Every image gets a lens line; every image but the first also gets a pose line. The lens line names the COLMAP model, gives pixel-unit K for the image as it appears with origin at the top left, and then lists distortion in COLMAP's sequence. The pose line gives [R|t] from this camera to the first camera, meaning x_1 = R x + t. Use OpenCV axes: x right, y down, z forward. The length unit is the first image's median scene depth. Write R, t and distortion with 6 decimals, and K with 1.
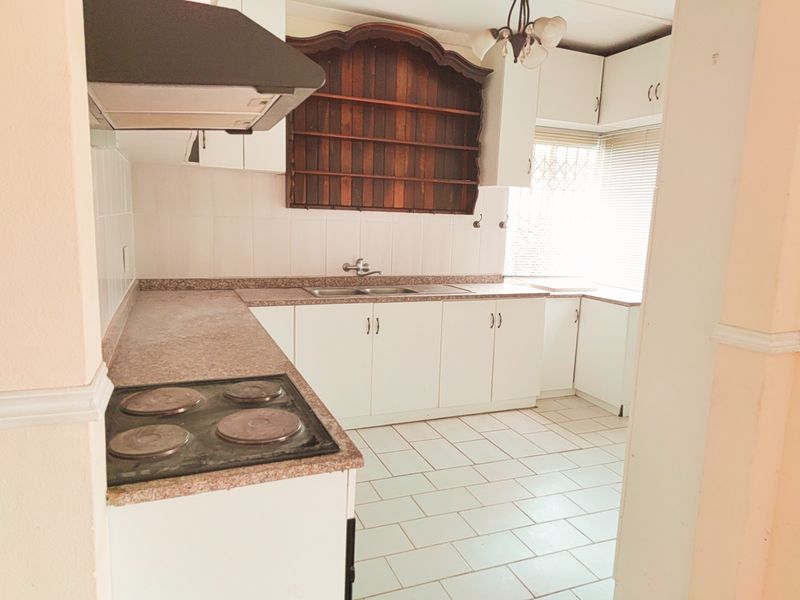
lens RADIAL K [[546.8, 0, 402.7], [0, 546.8, 299.9], [0, 0, 1]] dist [0.048835, 0.005098]
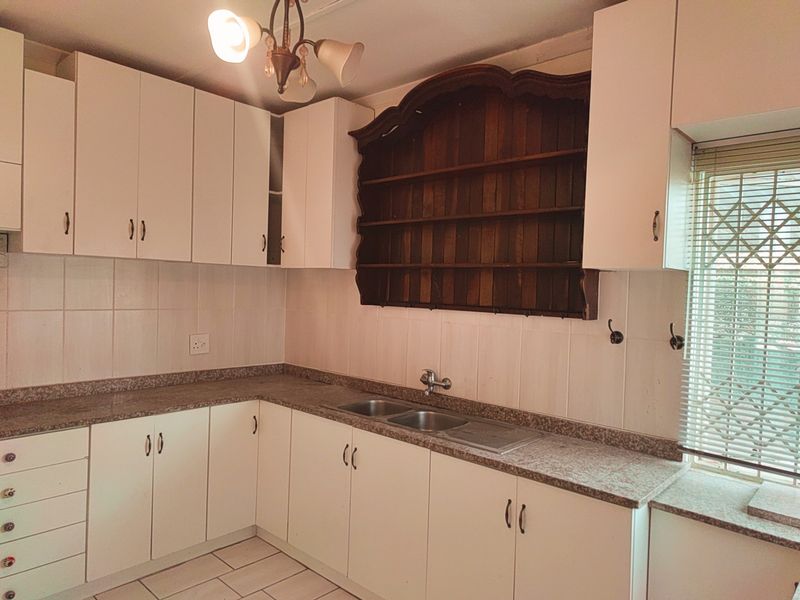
lens RADIAL K [[546.8, 0, 400.0], [0, 546.8, 300.8], [0, 0, 1]] dist [0.048835, 0.005098]
pose [[0.402196, 0.002200, -0.915551, 0.614360], [-0.155971, 0.985544, -0.066148, -0.115133], [0.902171, 0.169404, 0.396725, 0.642694]]
